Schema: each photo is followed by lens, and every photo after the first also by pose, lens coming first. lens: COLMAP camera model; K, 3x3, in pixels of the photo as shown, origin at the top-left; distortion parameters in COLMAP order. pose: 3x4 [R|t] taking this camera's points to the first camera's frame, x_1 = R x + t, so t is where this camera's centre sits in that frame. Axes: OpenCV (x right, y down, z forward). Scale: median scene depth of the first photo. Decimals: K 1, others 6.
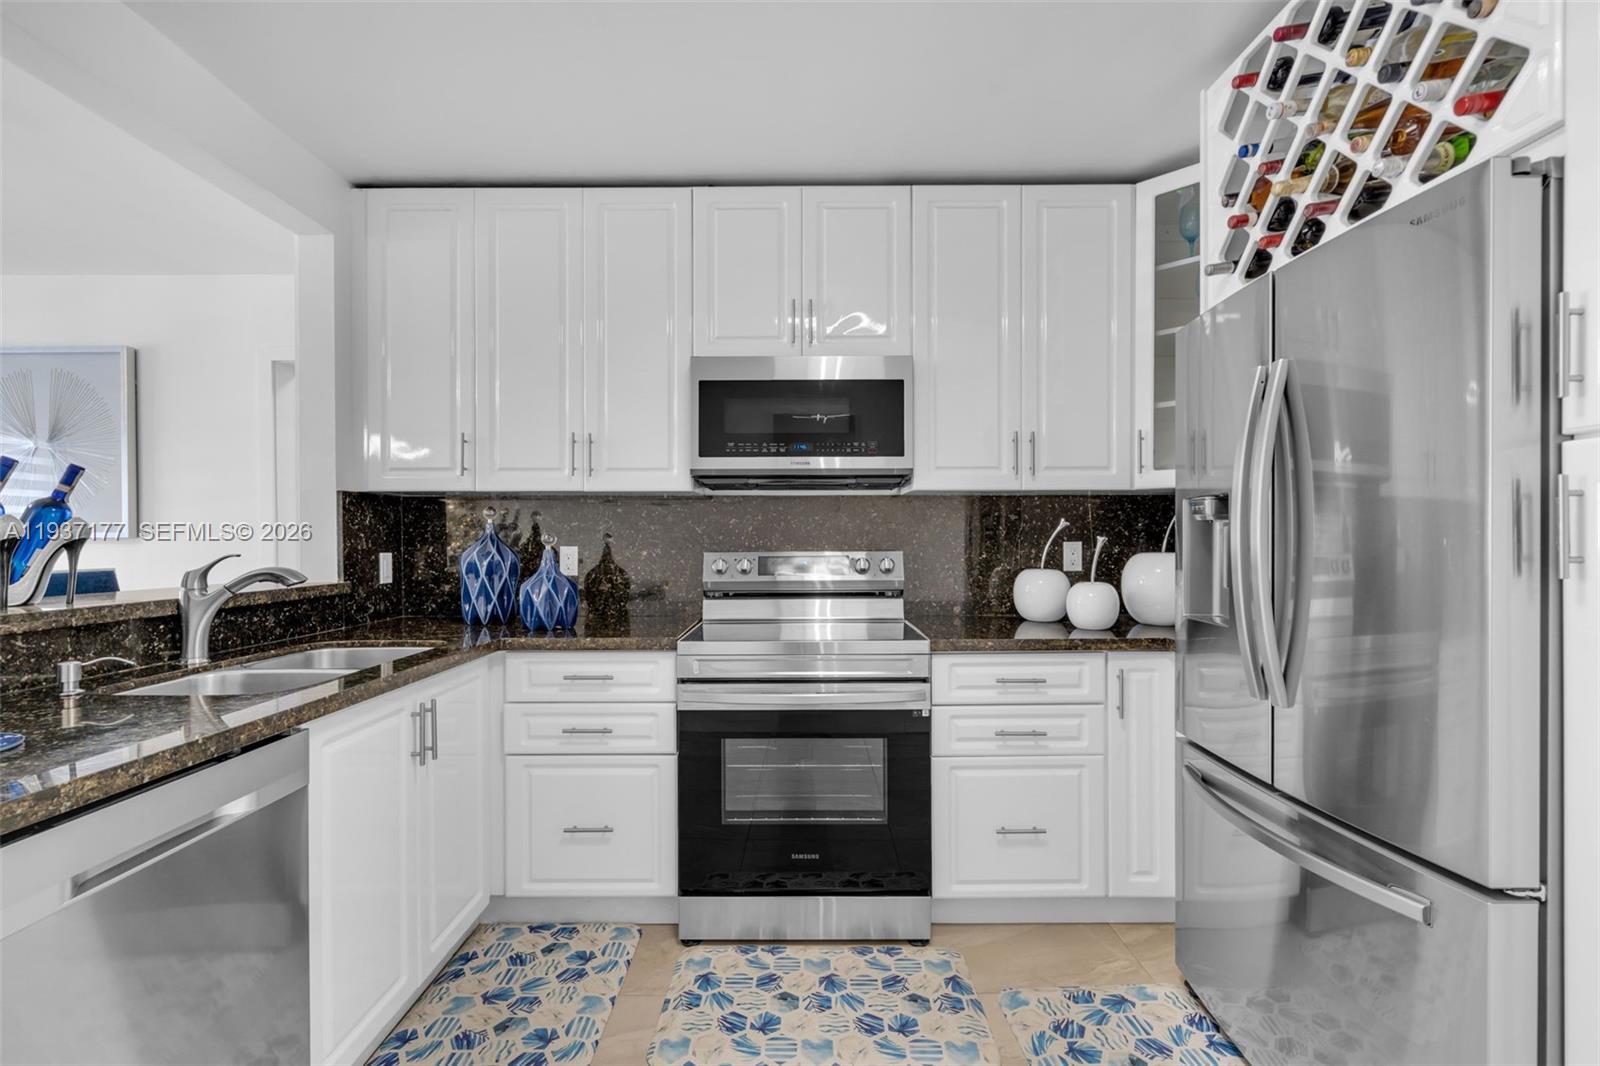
lens RADIAL K [[727.3, 0, 776.6], [0, 727.3, 541.9], [0, 0, 1]] dist [-0.009209, 0.000950]
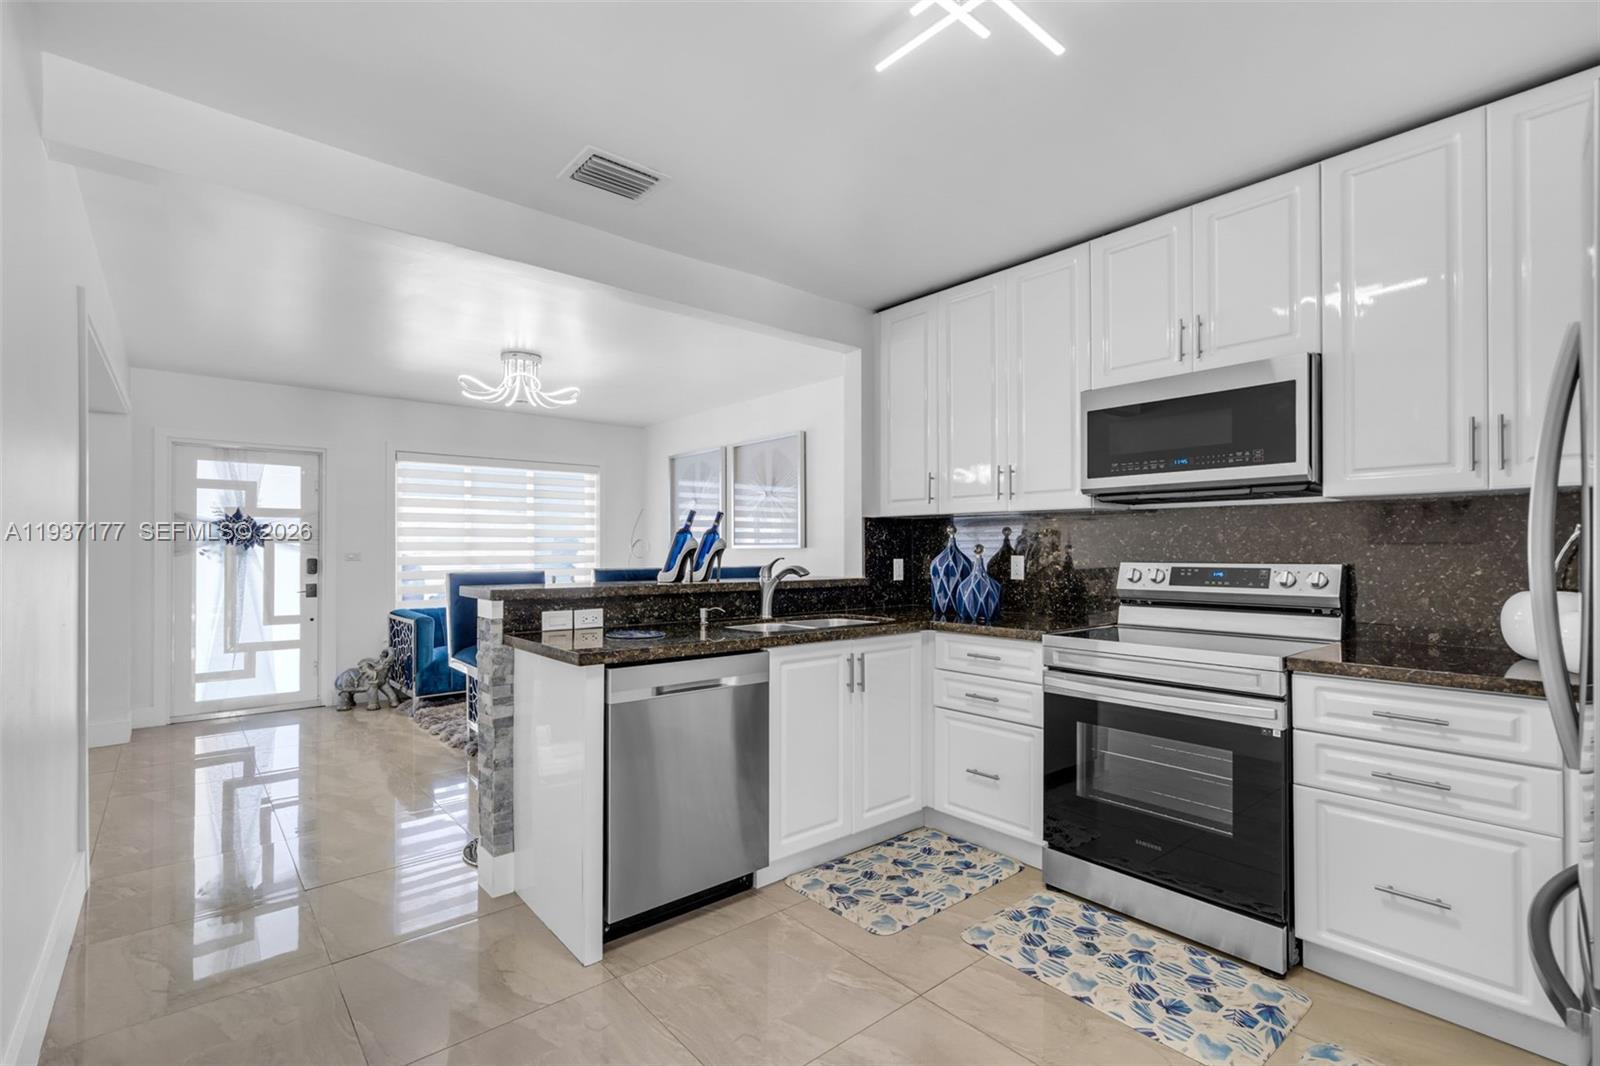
lens RADIAL K [[727.3, 0, 776.6], [0, 727.3, 541.9], [0, 0, 1]] dist [-0.009209, 0.000950]
pose [[0.629860, -0.005517, -0.776689, 0.519890], [-0.004456, 0.999933, -0.010716, -0.002730], [0.776696, 0.010210, 0.629793, -0.108176]]
